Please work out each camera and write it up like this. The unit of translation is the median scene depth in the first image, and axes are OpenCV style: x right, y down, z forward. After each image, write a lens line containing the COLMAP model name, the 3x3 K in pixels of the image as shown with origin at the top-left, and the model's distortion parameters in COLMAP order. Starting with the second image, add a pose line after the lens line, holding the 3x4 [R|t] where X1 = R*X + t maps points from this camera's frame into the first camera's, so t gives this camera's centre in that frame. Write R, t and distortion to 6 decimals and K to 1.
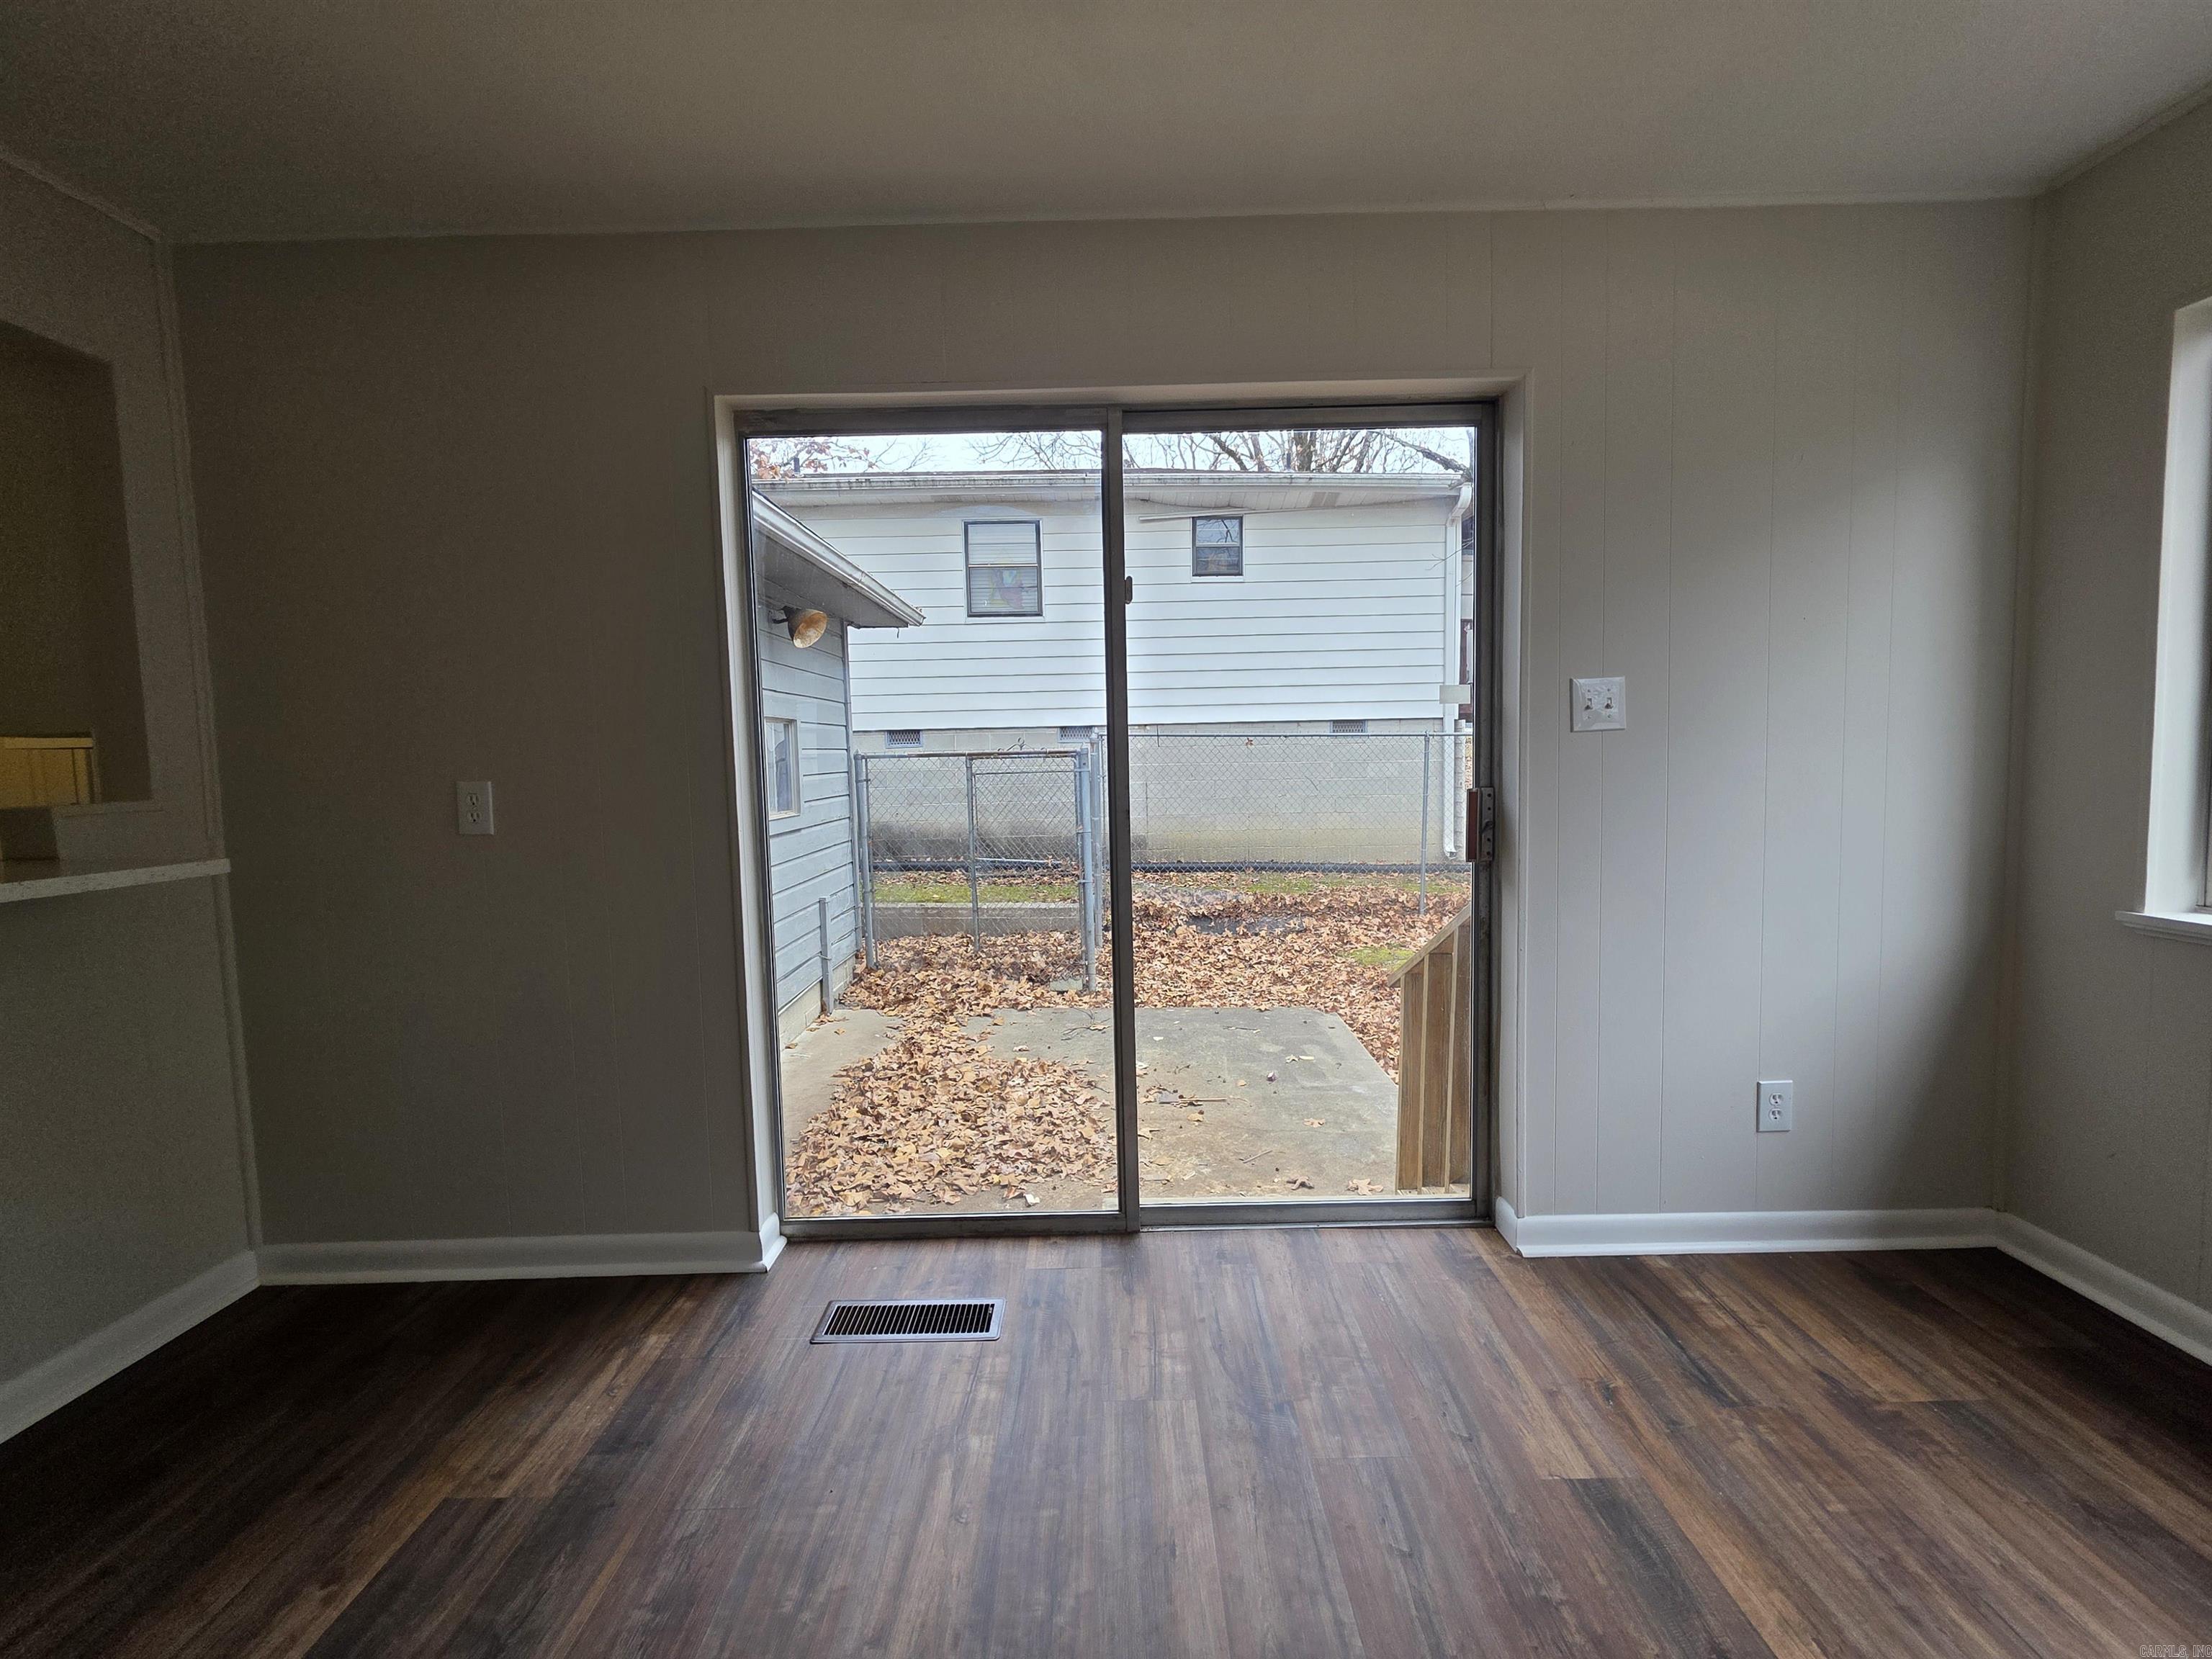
lens RADIAL K [[886.9, 0, 1112.1], [0, 886.9, 810.3], [0, 0, 1]] dist [-0.000310, -0.000162]
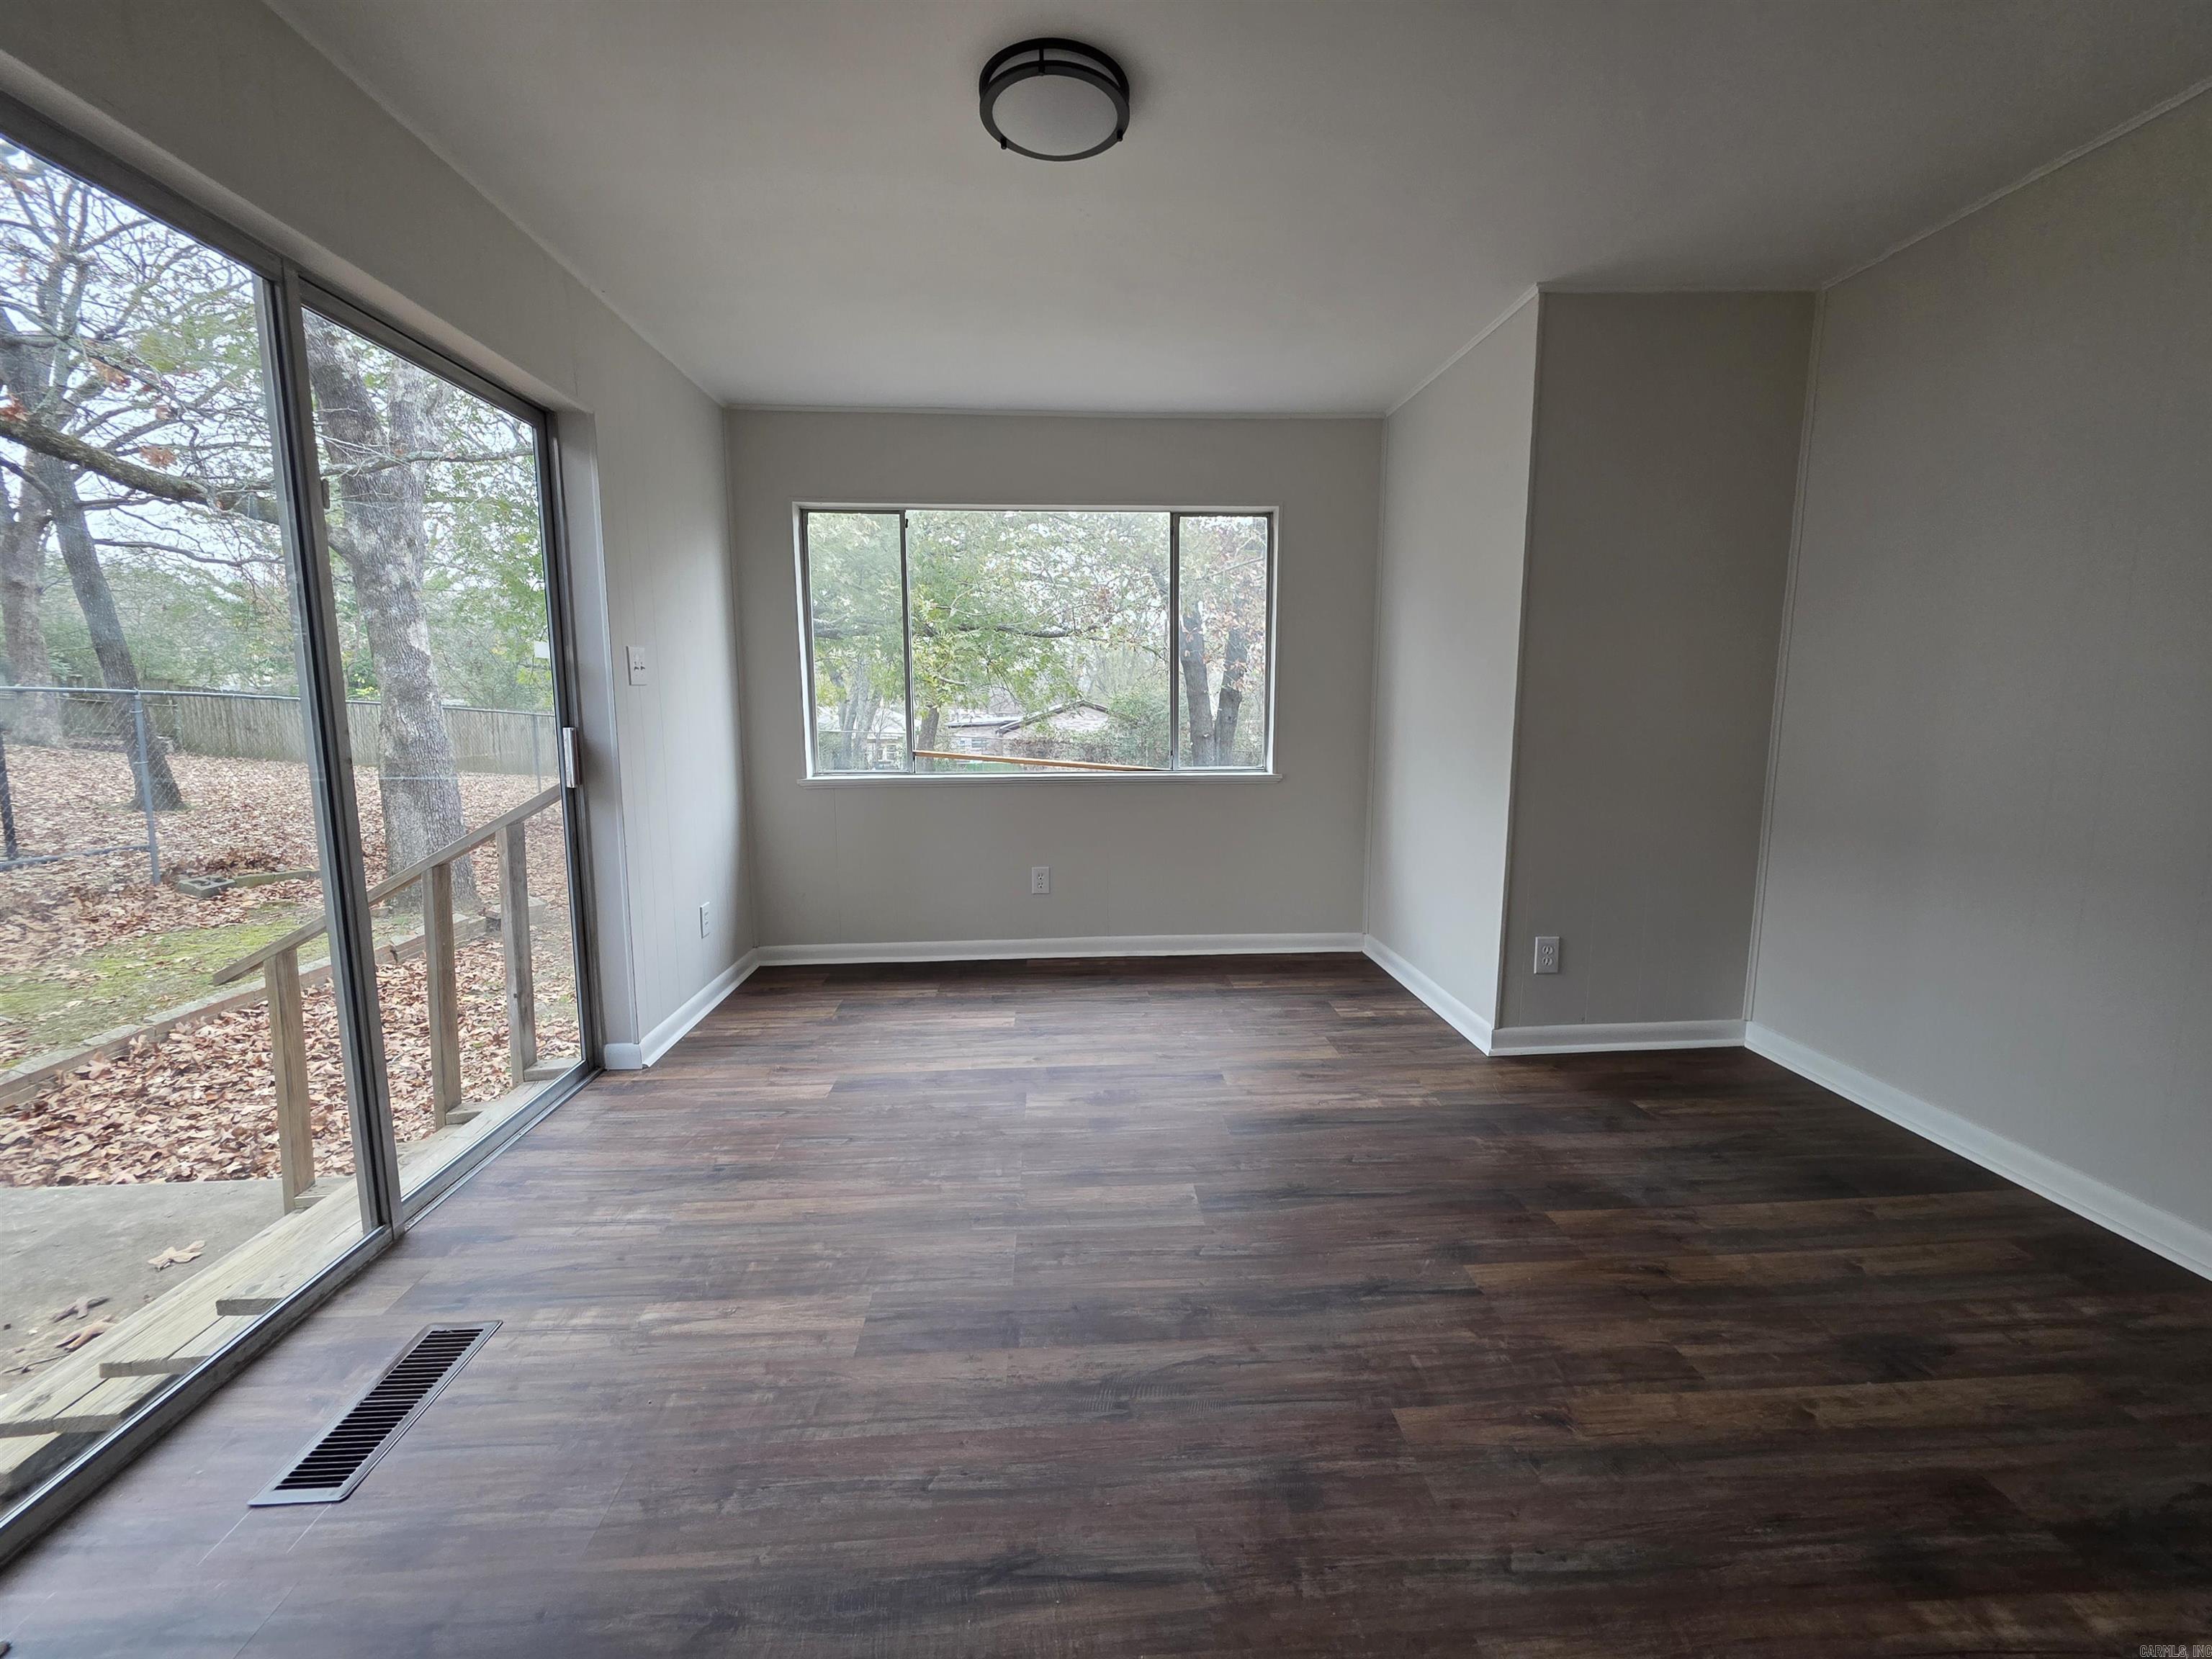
lens RADIAL K [[886.9, 0, 1112.1], [0, 886.9, 810.3], [0, 0, 1]] dist [-0.000310, -0.000162]
pose [[-0.066571, -0.101766, 0.992578, -0.862783], [0.069442, 0.991901, 0.106354, 0.010598], [-0.995362, 0.076007, -0.058965, 0.316050]]
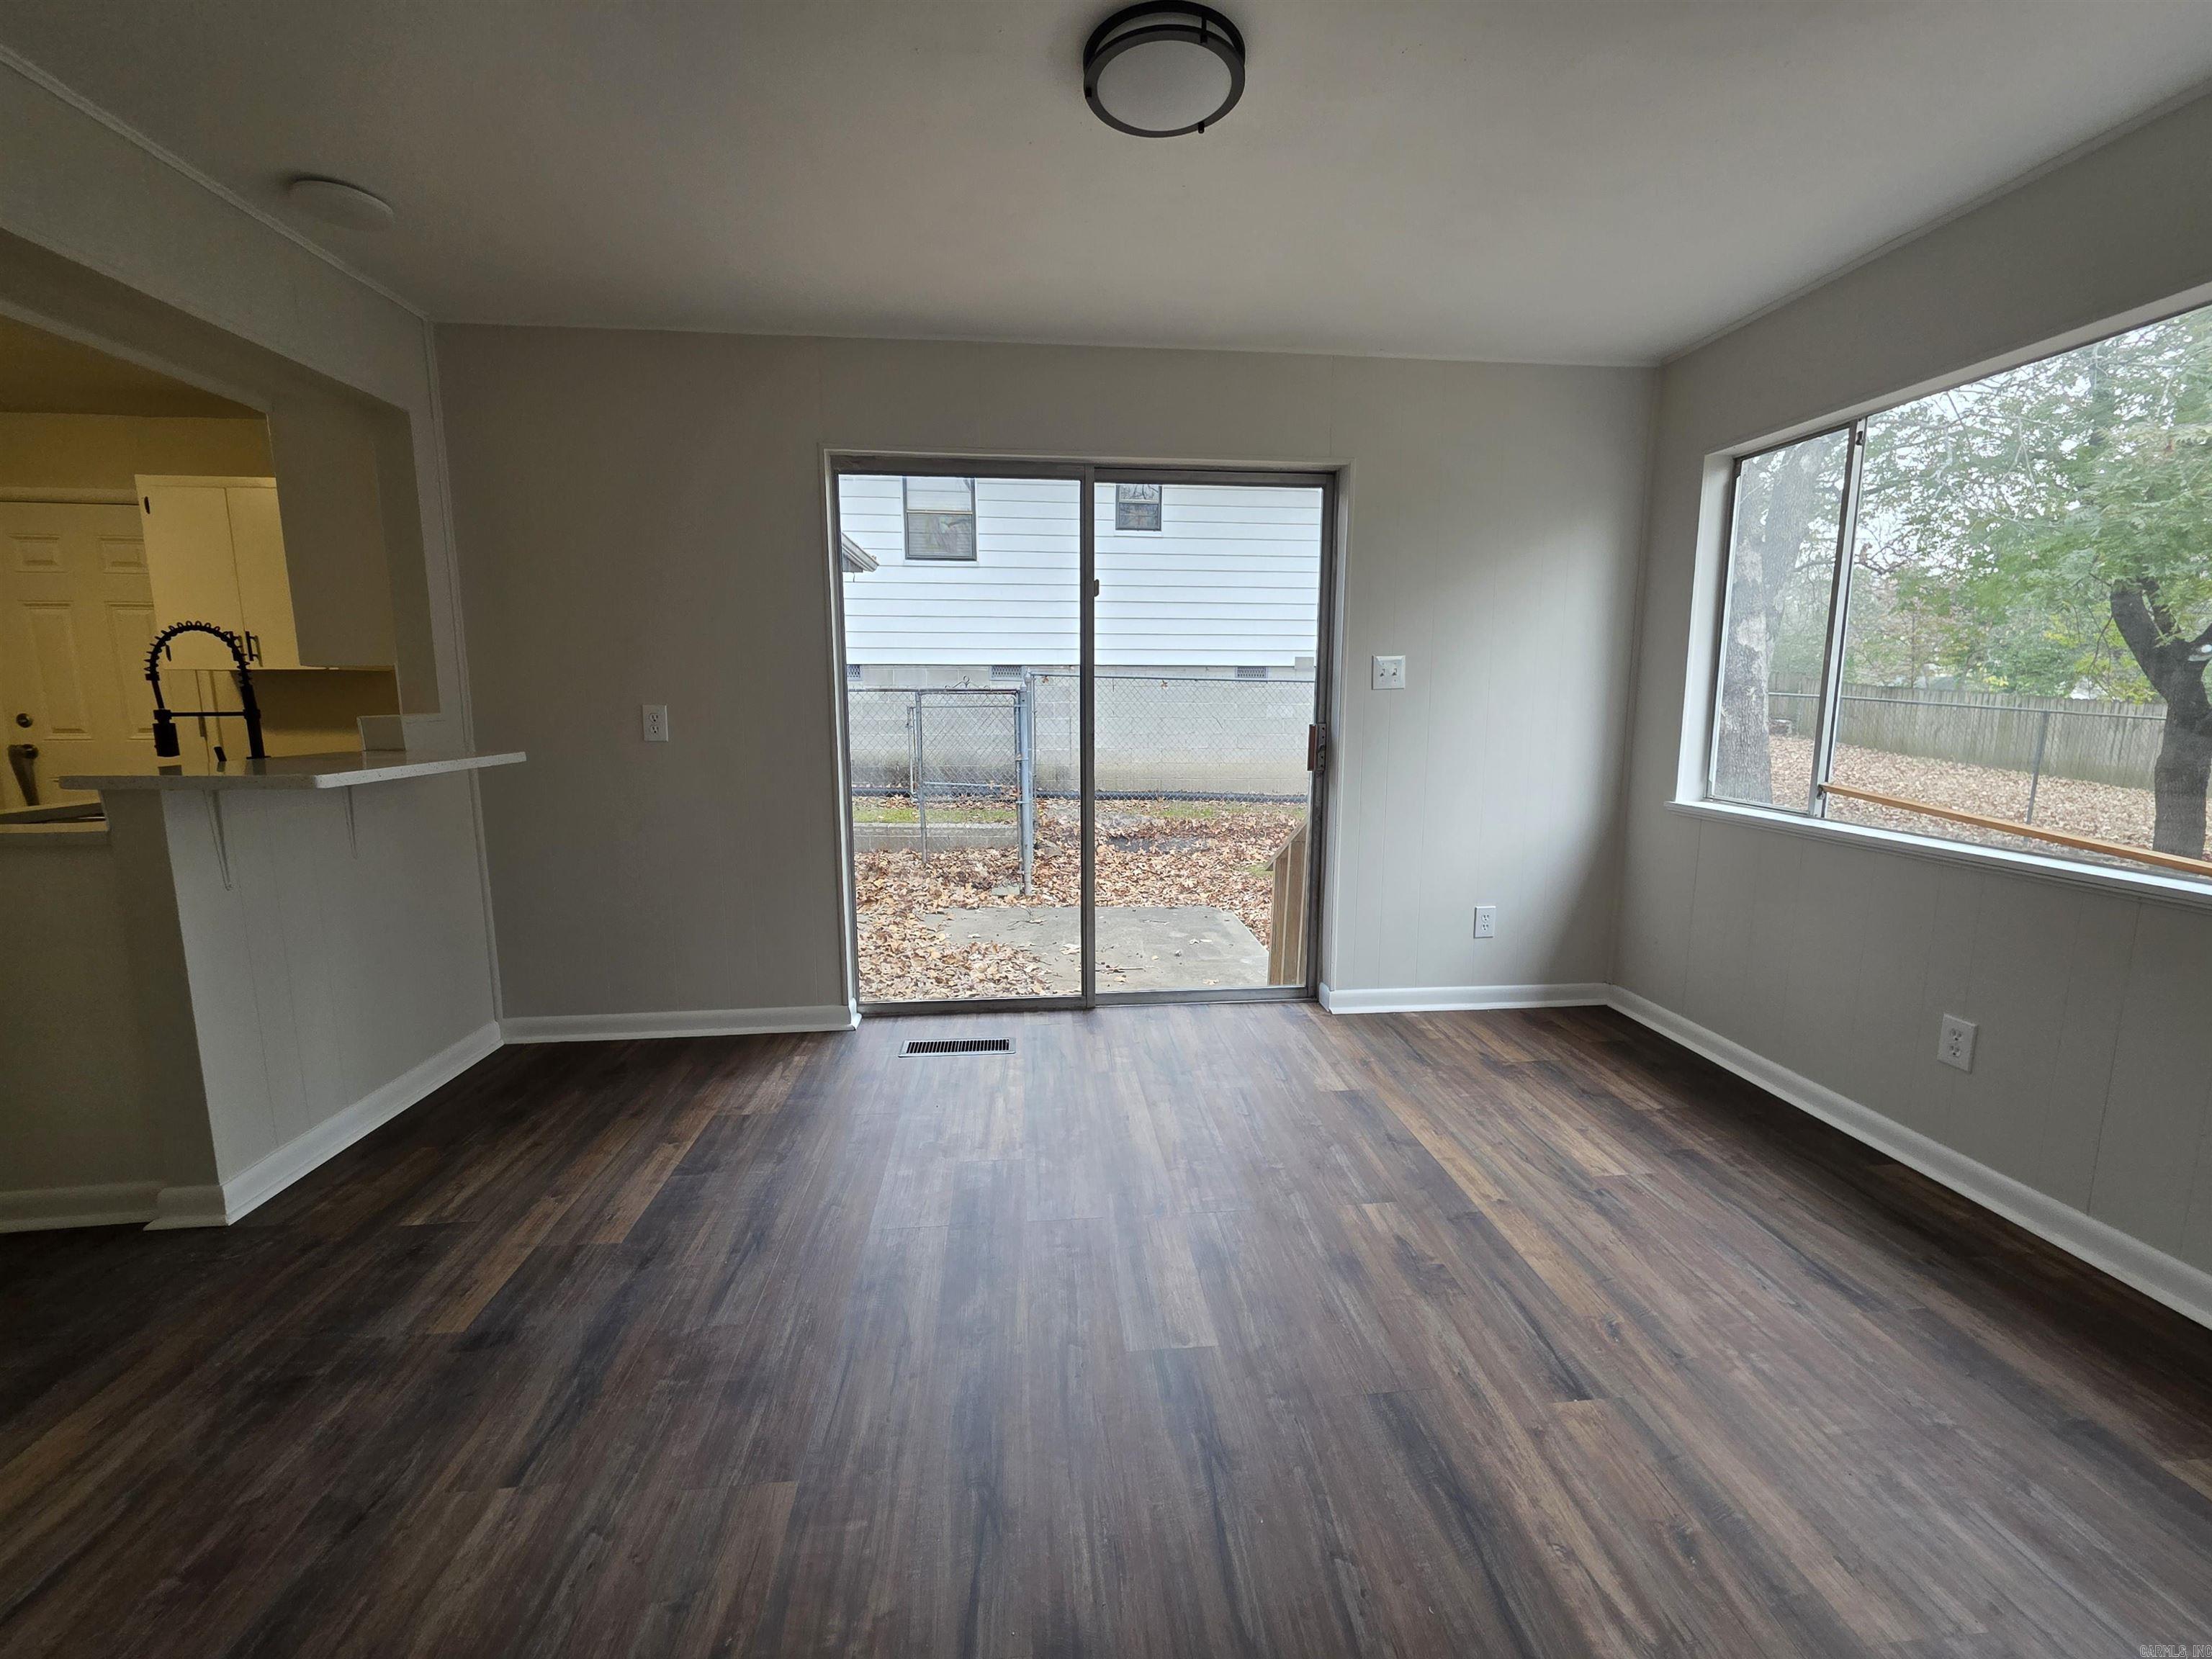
lens RADIAL K [[886.9, 0, 1112.1], [0, 886.9, 810.3], [0, 0, 1]] dist [-0.000310, -0.000162]
pose [[0.994738, 0.010151, 0.101949, -0.101252], [-0.017287, 0.997442, 0.069359, 0.024864], [-0.100984, -0.070757, 0.992369, -0.515865]]
